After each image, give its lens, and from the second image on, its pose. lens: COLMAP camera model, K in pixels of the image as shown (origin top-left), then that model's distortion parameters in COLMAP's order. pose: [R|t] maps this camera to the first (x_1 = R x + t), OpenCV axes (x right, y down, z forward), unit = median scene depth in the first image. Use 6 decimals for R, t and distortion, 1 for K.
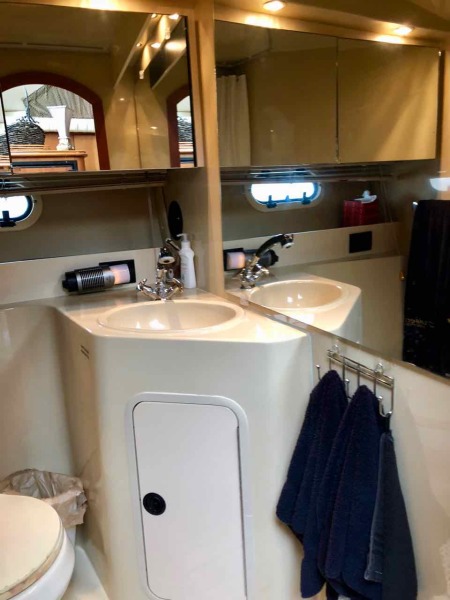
lens RADIAL K [[493.8, 0, 226.9], [0, 493.8, 300.3], [0, 0, 1]] dist [0.048824, -0.064485]
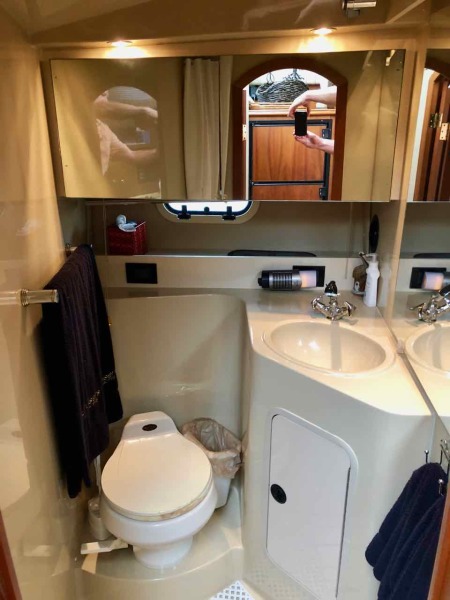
lens RADIAL K [[493.8, 0, 221.6], [0, 493.8, 298.8], [0, 0, 1]] dist [0.048824, -0.064485]
pose [[0.850202, 0.223337, -0.476736, 0.158093], [-0.145345, 0.969938, 0.195182, -0.203528], [0.505995, -0.096653, 0.857104, -0.041856]]
